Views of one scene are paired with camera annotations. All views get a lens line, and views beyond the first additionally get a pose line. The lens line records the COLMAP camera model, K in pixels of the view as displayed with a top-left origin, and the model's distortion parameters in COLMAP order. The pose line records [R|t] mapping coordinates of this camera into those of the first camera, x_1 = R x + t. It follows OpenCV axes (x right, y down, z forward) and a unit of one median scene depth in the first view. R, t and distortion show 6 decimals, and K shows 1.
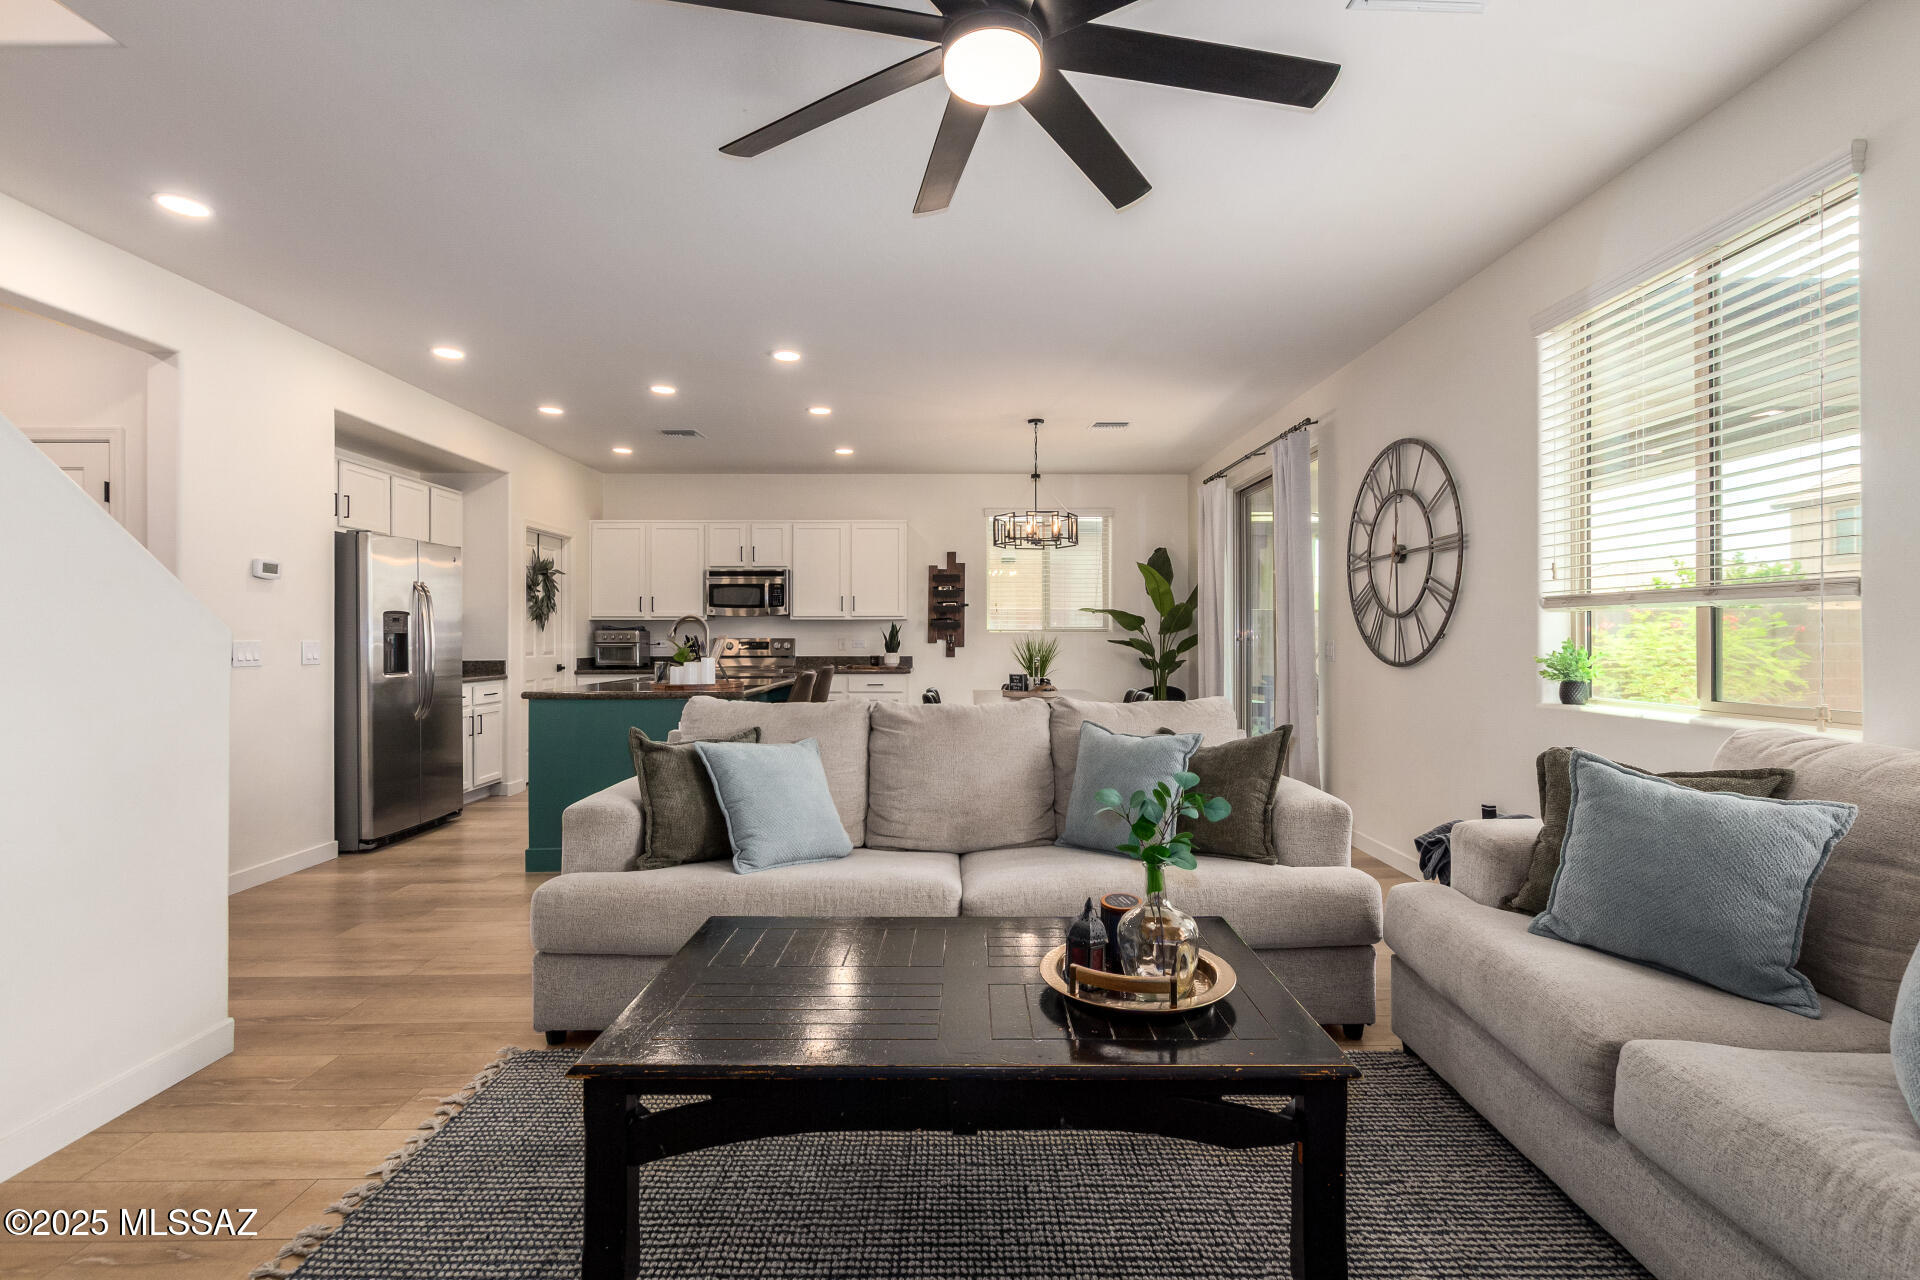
lens RADIAL K [[891.5, 0, 1001.3], [0, 891.5, 623.3], [0, 0, 1]] dist [0.001678, -0.003656]
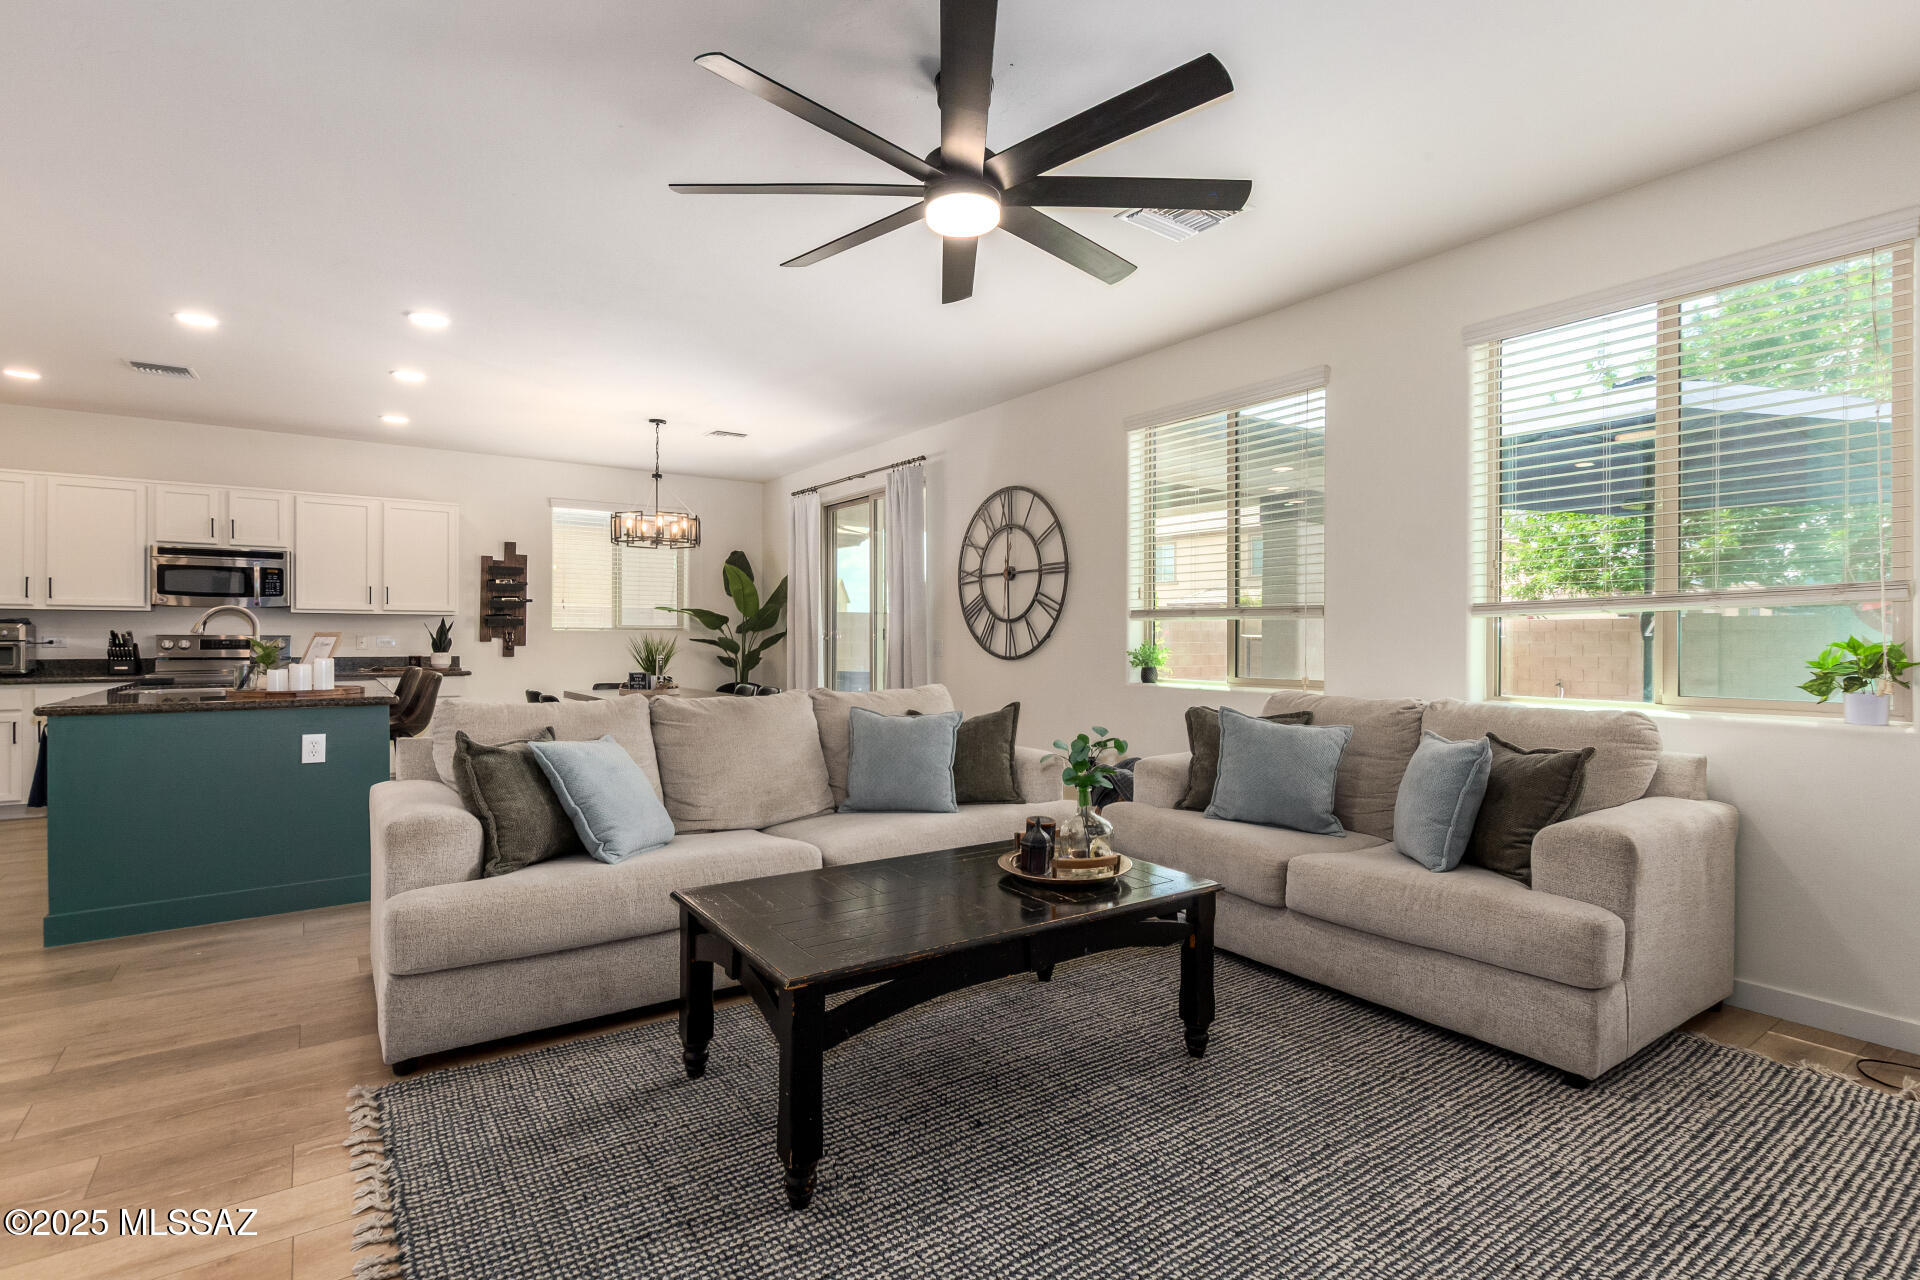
lens RADIAL K [[891.5, 0, 1006.2], [0, 891.5, 637.3], [0, 0, 1]] dist [0.001678, -0.003656]
pose [[0.818475, 0.005624, 0.574514, -0.272930], [-0.013767, 0.999857, 0.009826, 0.002270], [-0.574377, -0.015952, 0.818436, -0.050229]]
